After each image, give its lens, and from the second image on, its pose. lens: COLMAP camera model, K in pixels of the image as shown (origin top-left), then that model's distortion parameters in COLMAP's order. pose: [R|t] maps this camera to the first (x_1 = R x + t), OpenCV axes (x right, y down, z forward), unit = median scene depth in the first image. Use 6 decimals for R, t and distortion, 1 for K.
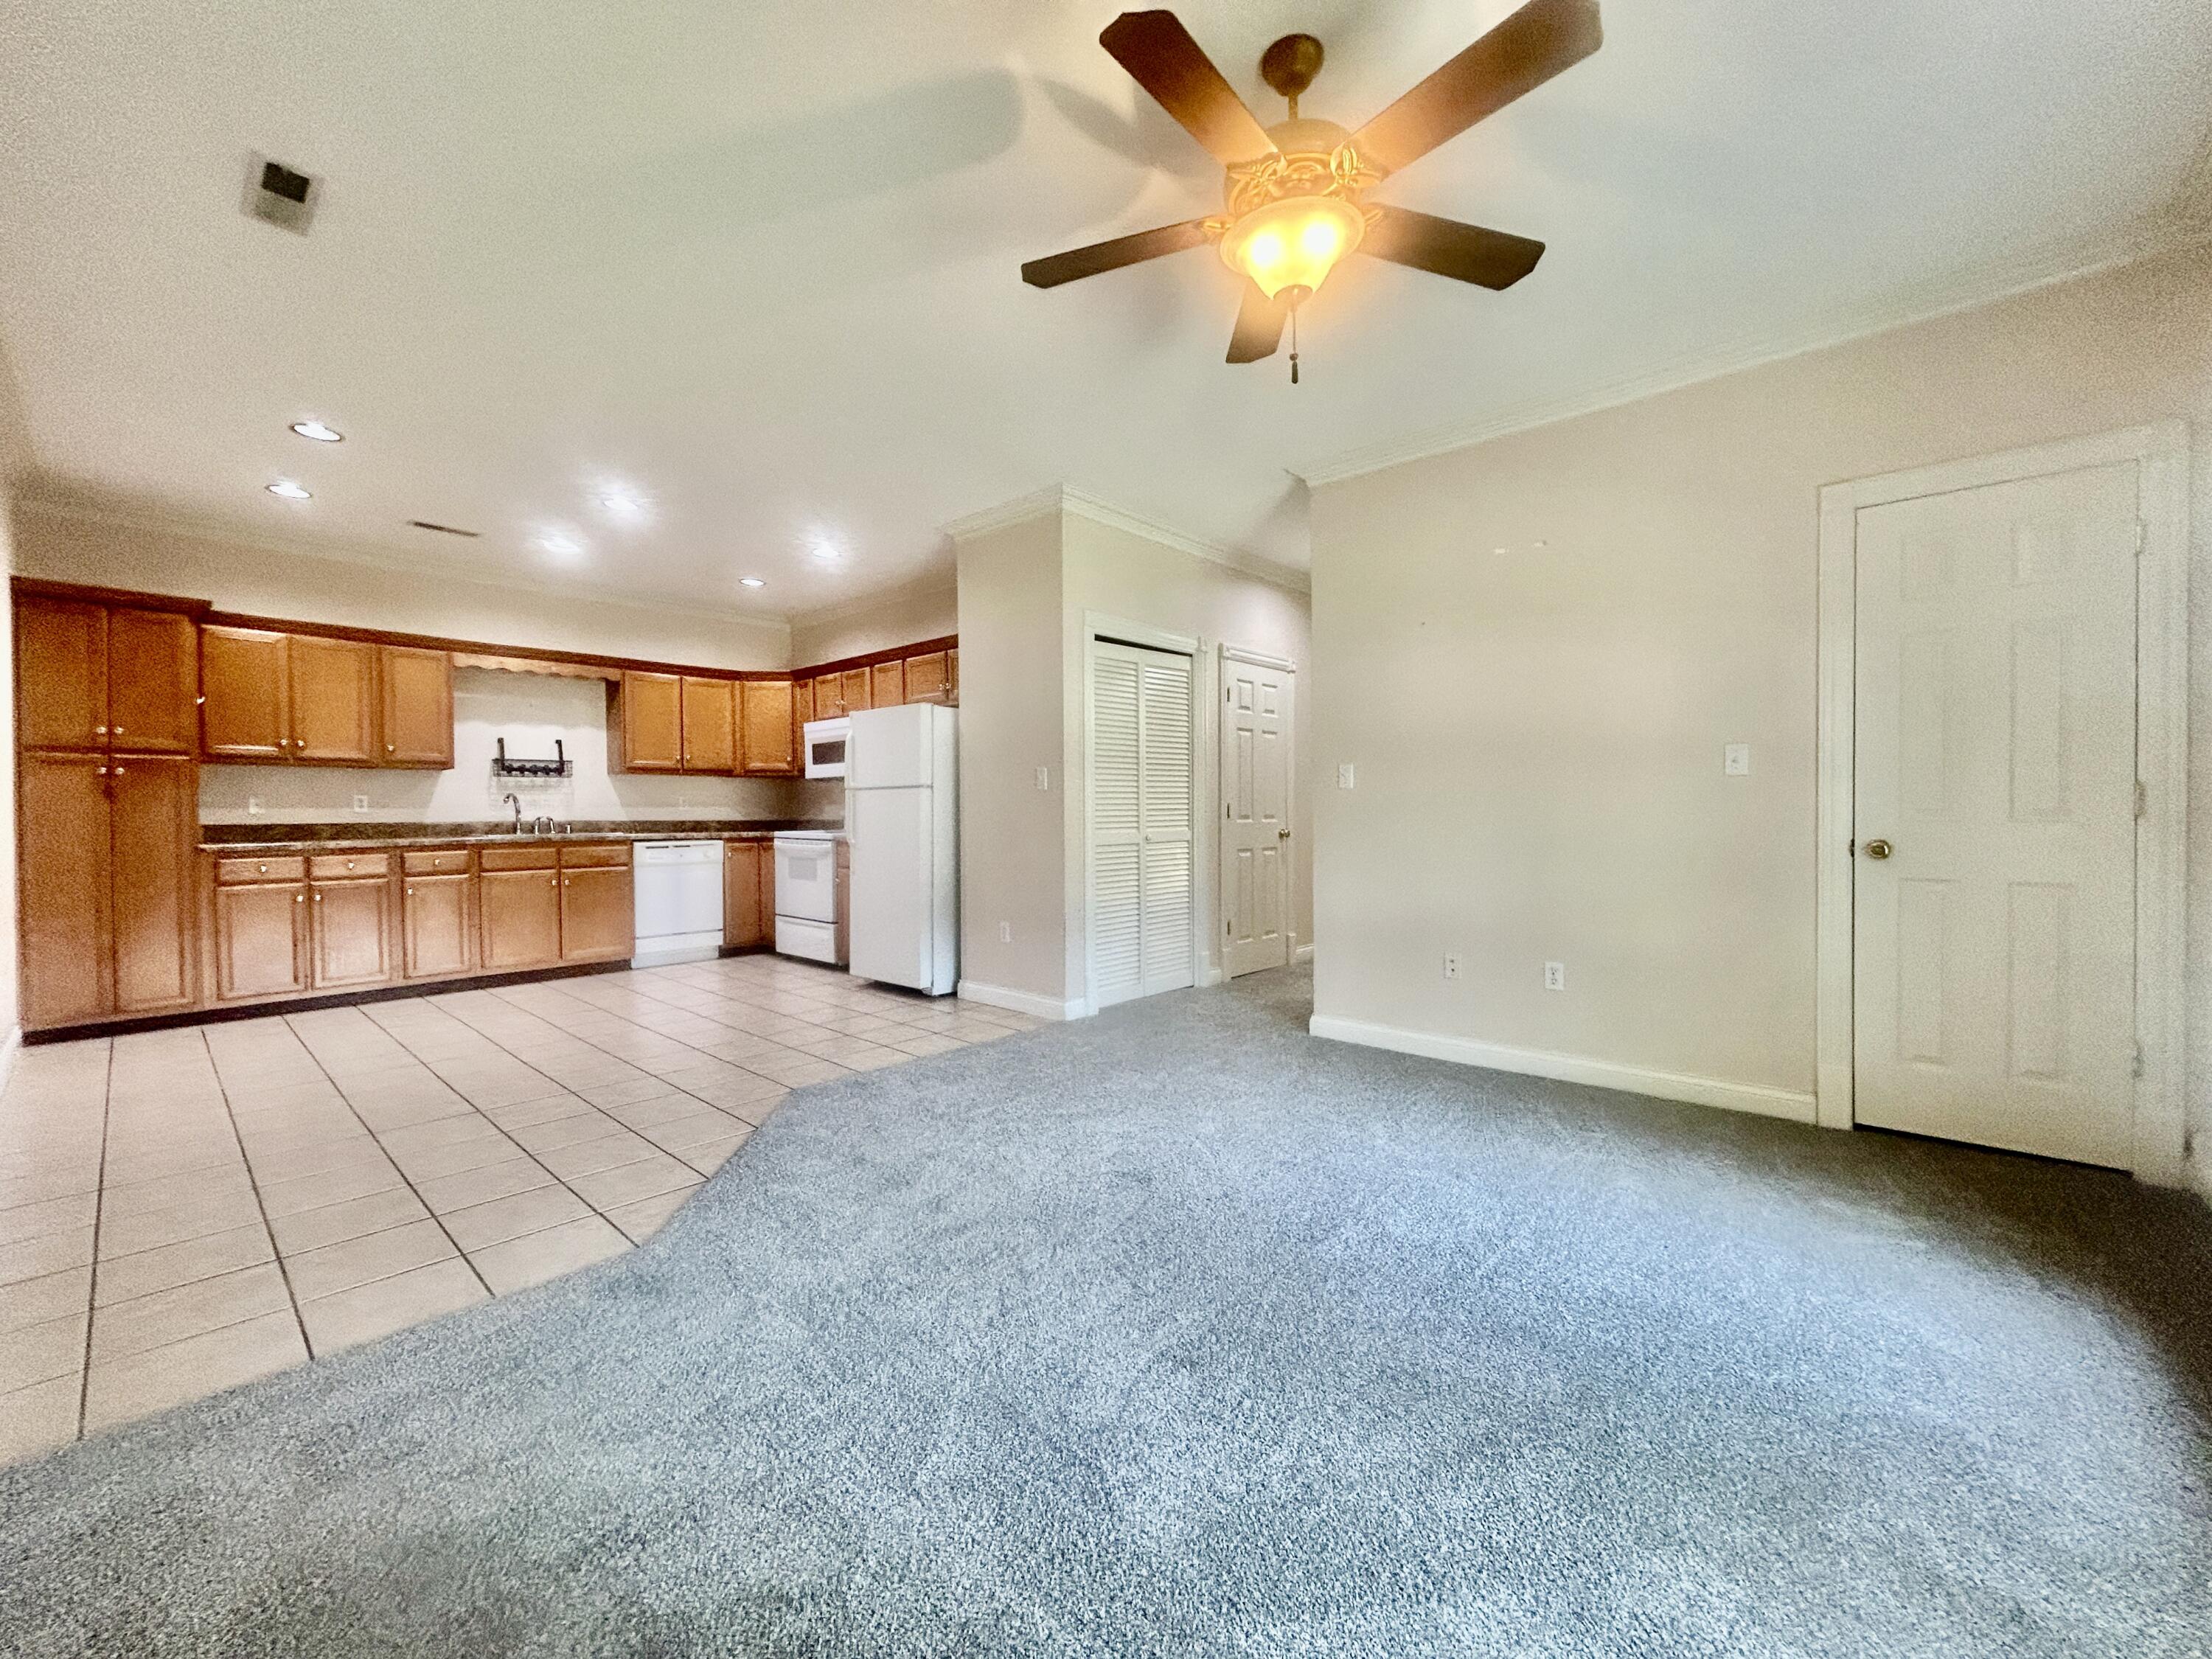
lens RADIAL K [[881.4, 0, 1099.4], [0, 881.4, 824.3], [0, 0, 1]] dist [-0.002976, 0.000389]
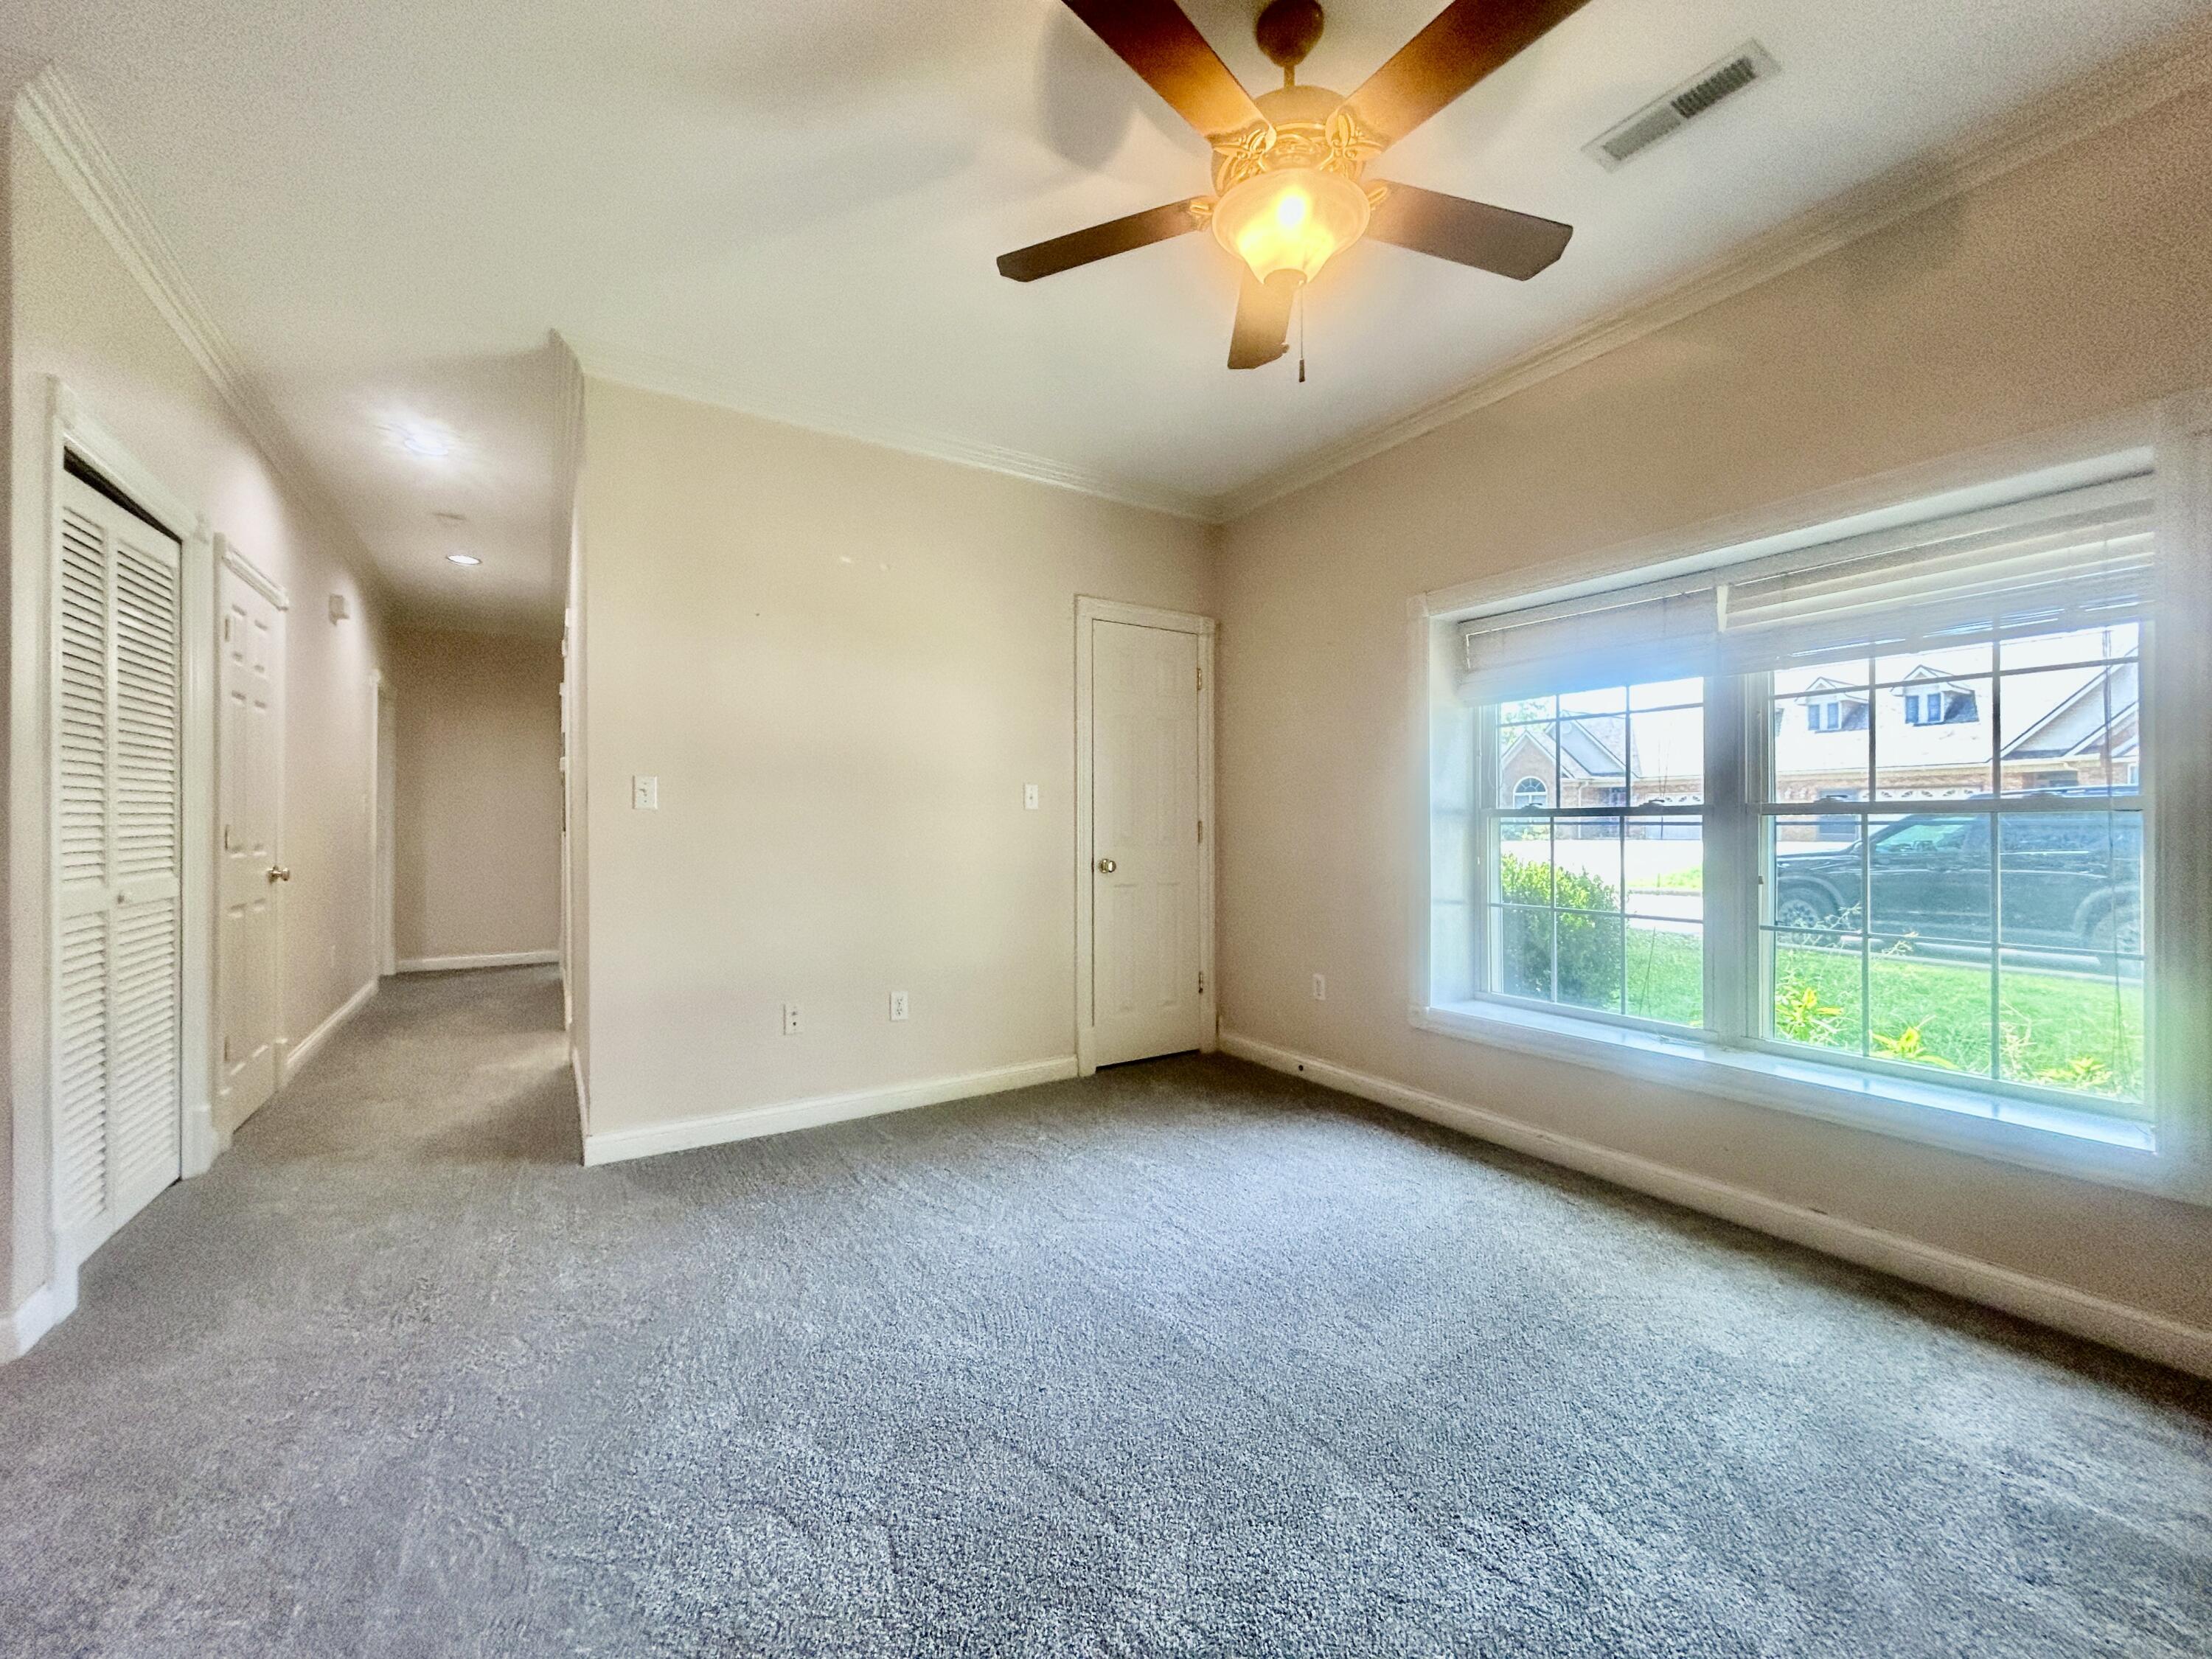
lens RADIAL K [[889.8, 0, 1104.0], [0, 889.8, 822.2], [0, 0, 1]] dist [0.002337, 0.000146]
pose [[0.266803, 0.006255, 0.963731, -0.255136], [0.010894, 0.999895, -0.009506, -0.014677], [-0.963690, 0.013035, 0.266707, 0.334064]]
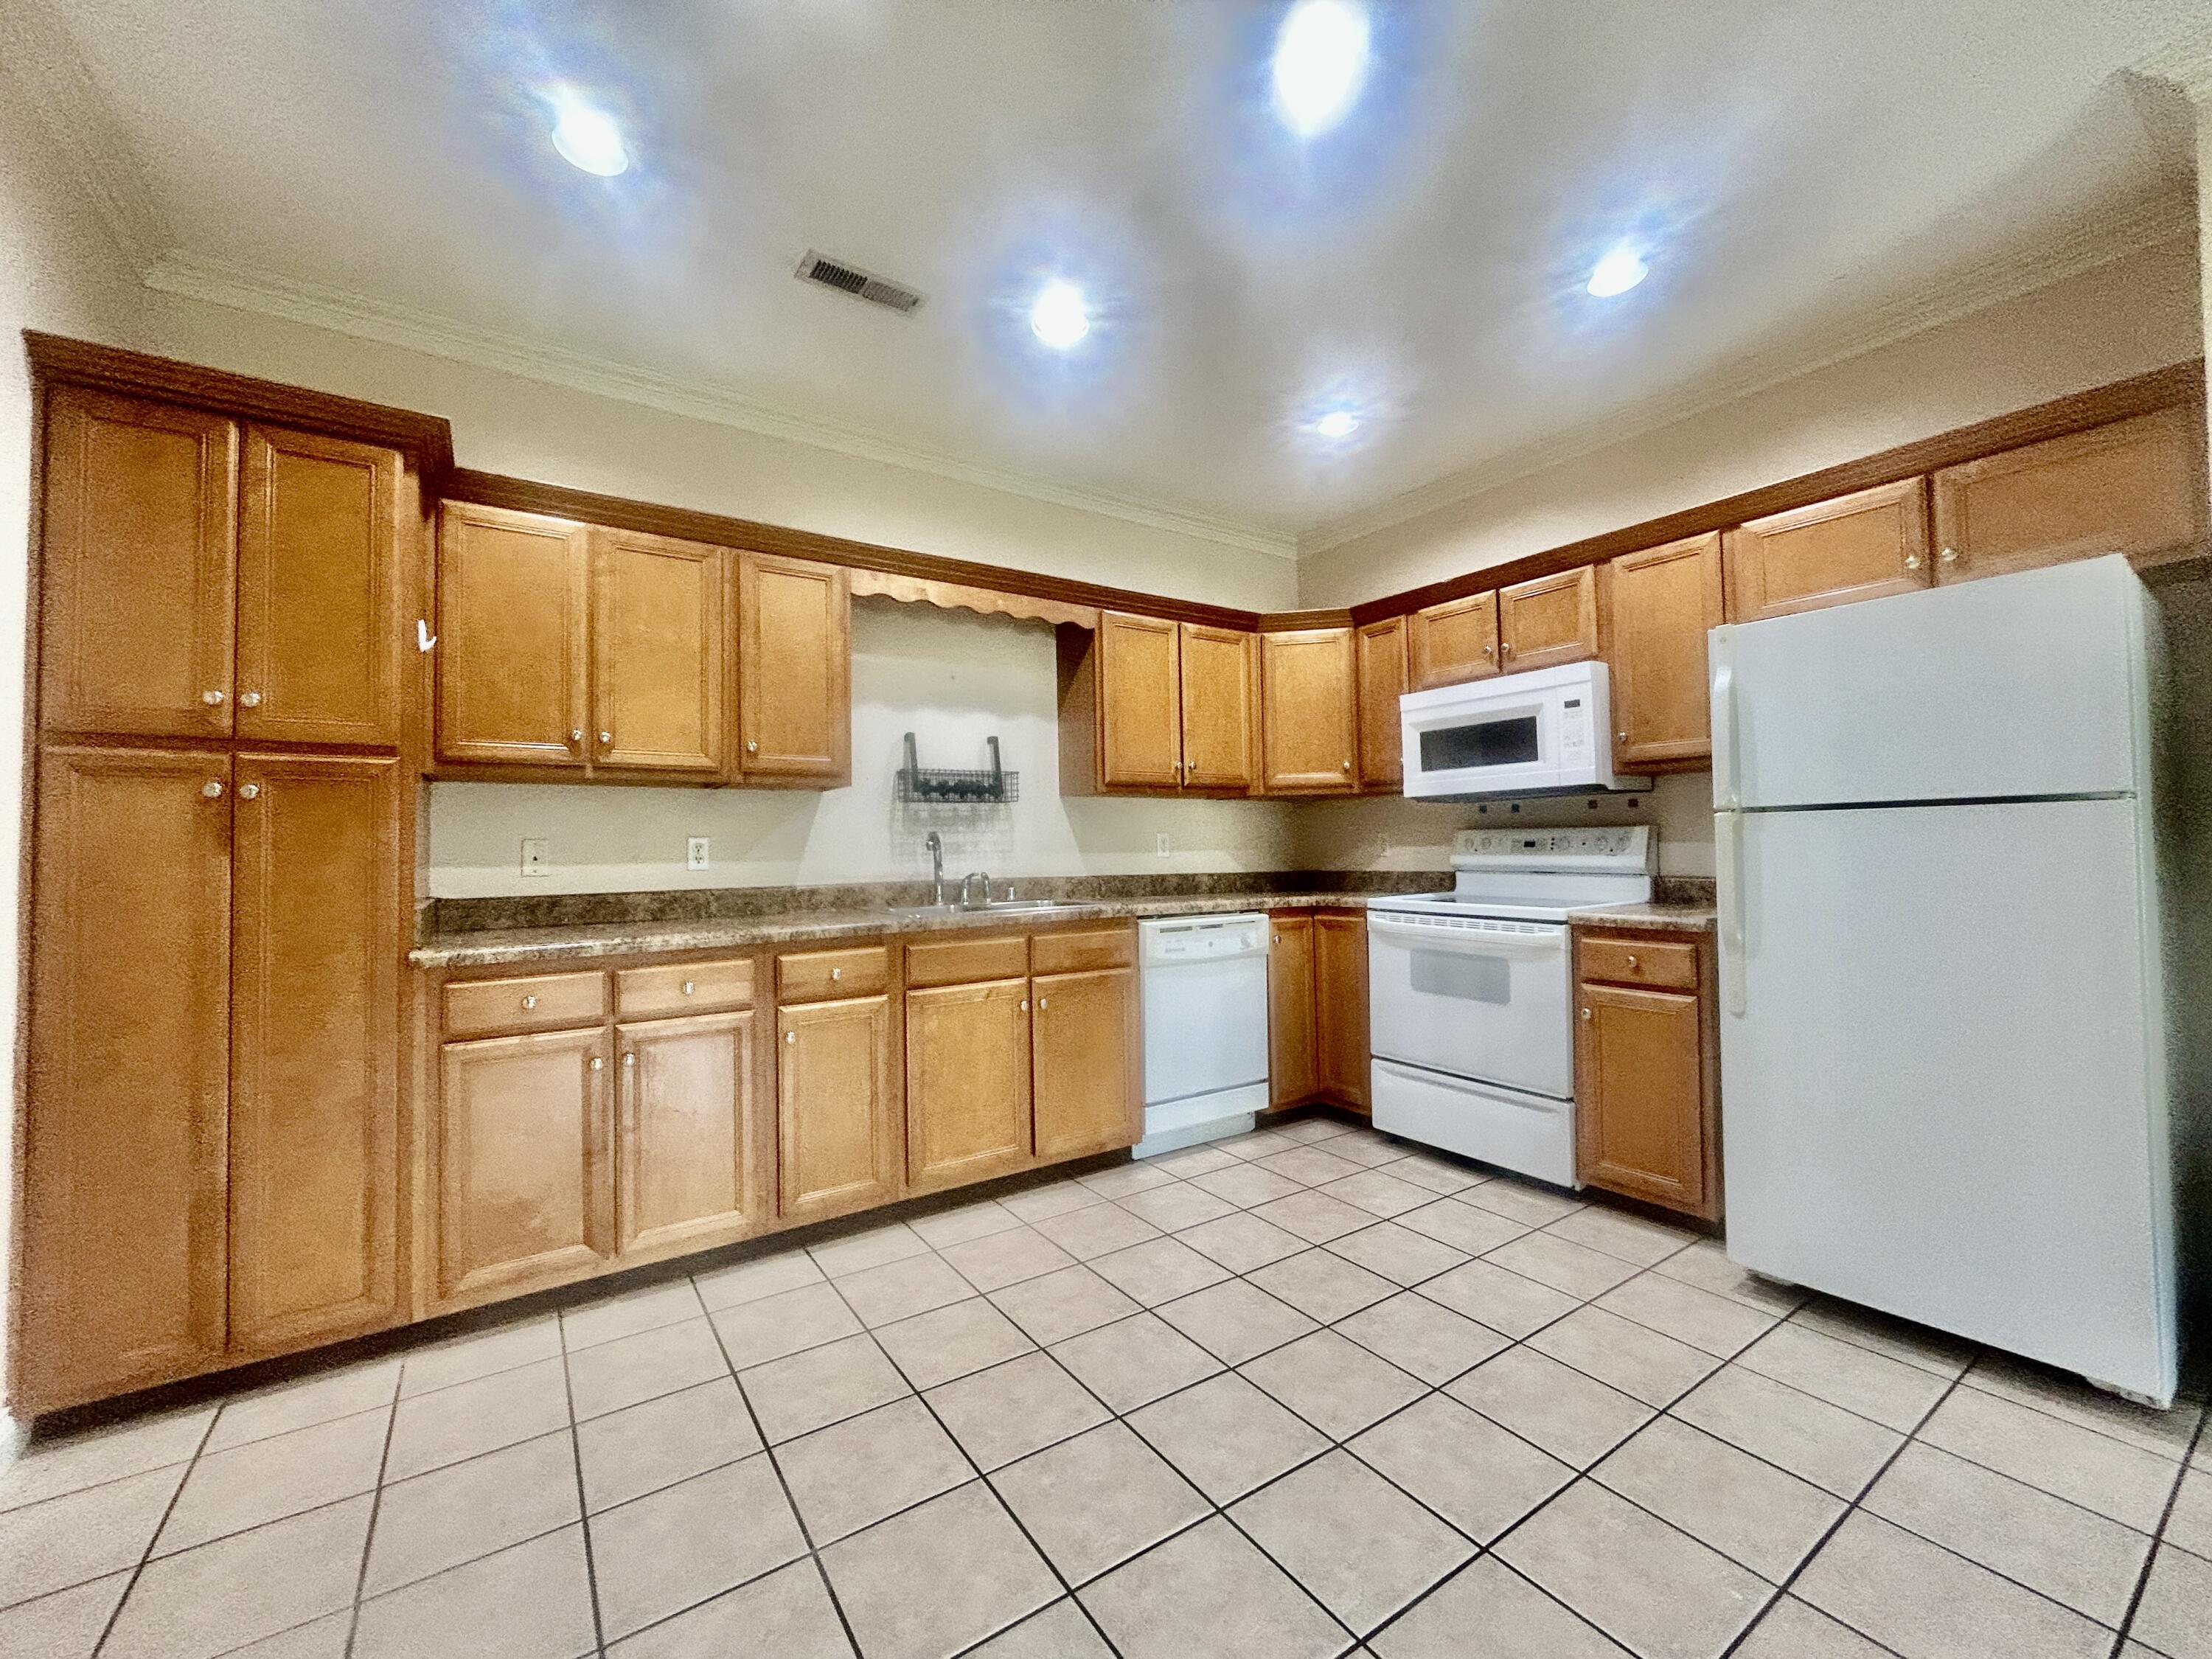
lens RADIAL K [[881.4, 0, 1099.4], [0, 881.4, 824.3], [0, 0, 1]] dist [-0.002976, 0.000389]
pose [[0.972206, -0.014606, -0.233671, -0.488774], [0.005640, 0.999224, -0.038994, -0.019656], [0.234059, 0.036592, 0.971534, 0.547189]]
